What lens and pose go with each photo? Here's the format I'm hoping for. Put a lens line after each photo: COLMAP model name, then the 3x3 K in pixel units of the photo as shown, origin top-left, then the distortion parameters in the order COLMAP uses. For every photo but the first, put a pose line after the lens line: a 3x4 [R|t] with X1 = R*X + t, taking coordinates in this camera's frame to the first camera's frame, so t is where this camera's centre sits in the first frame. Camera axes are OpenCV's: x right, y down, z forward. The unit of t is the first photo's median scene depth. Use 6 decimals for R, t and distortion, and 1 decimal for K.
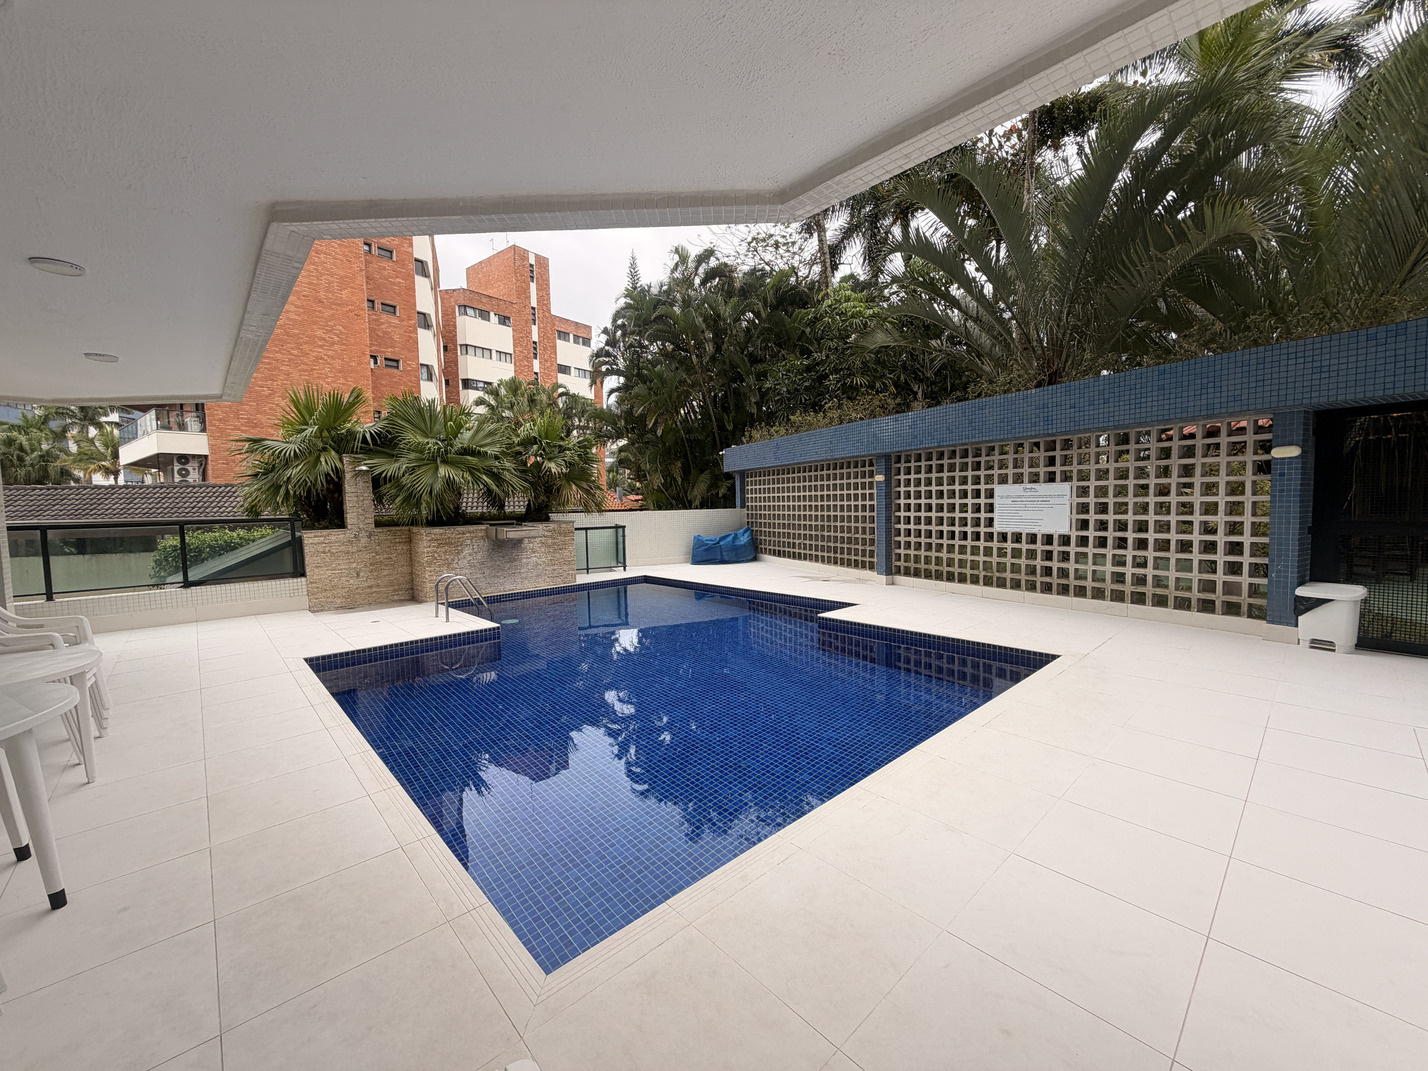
lens RADIAL K [[569.7, 0, 710.5], [0, 569.7, 536.4], [0, 0, 1]] dist [0.001433, 0.000078]
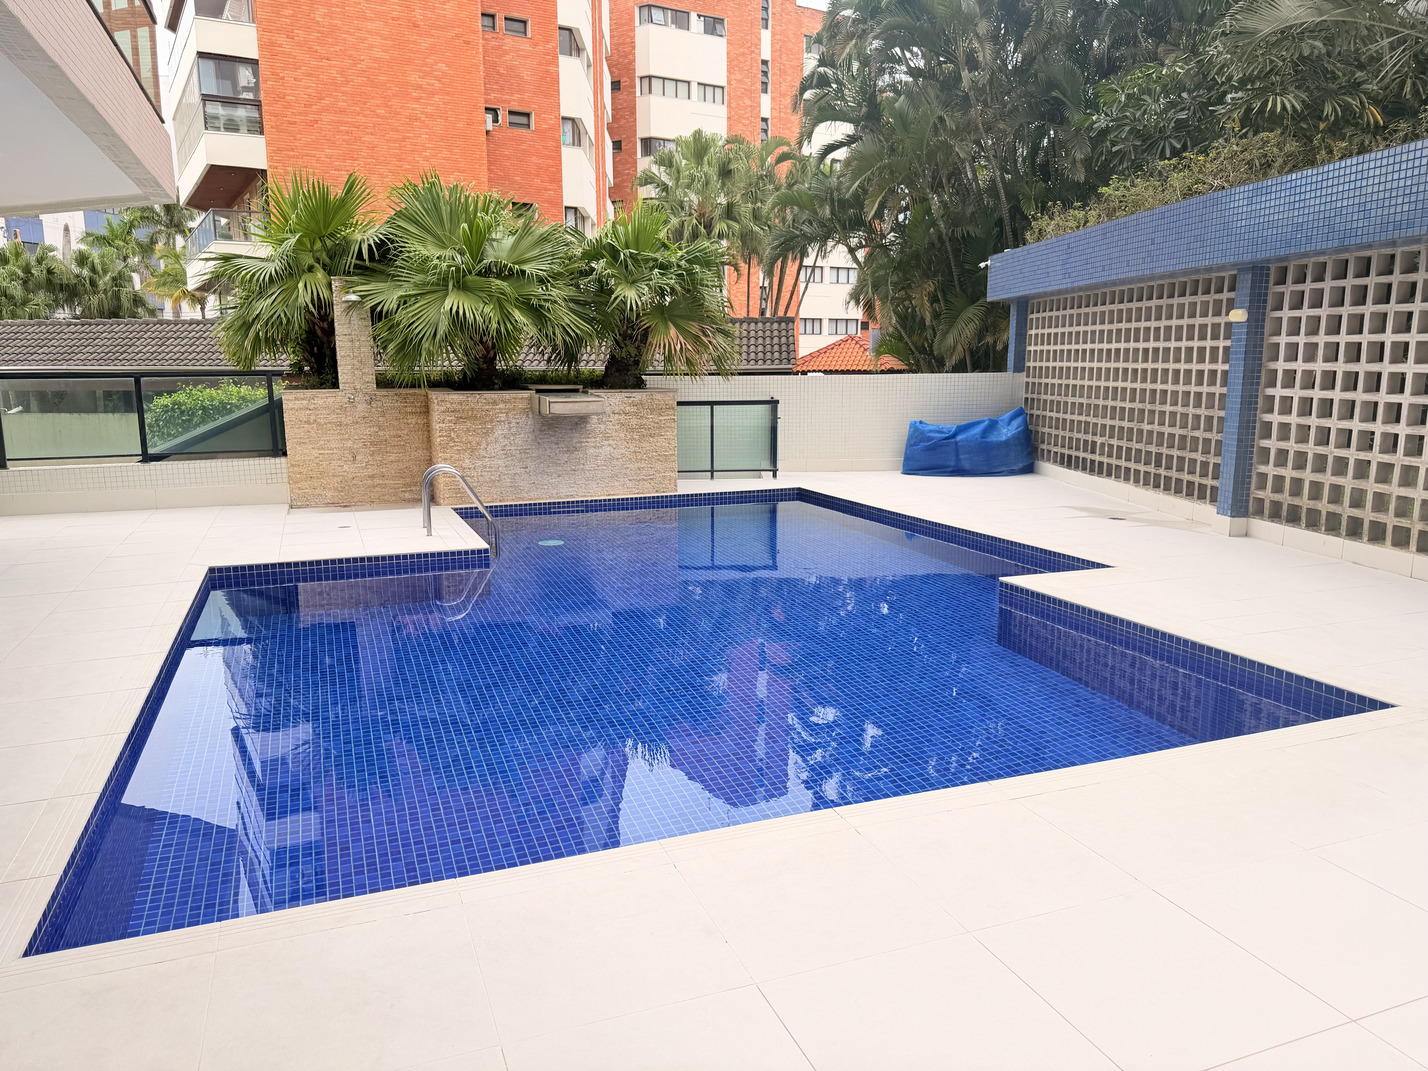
lens RADIAL K [[1011.7, 0, 711.5], [0, 1011.7, 541.2], [0, 0, 1]] dist [0.055986, -0.086788]
pose [[0.932128, 0.082274, -0.352659, 0.184194], [-0.038699, 0.990904, 0.128888, -0.006418], [0.360055, -0.106493, 0.926833, 0.013913]]
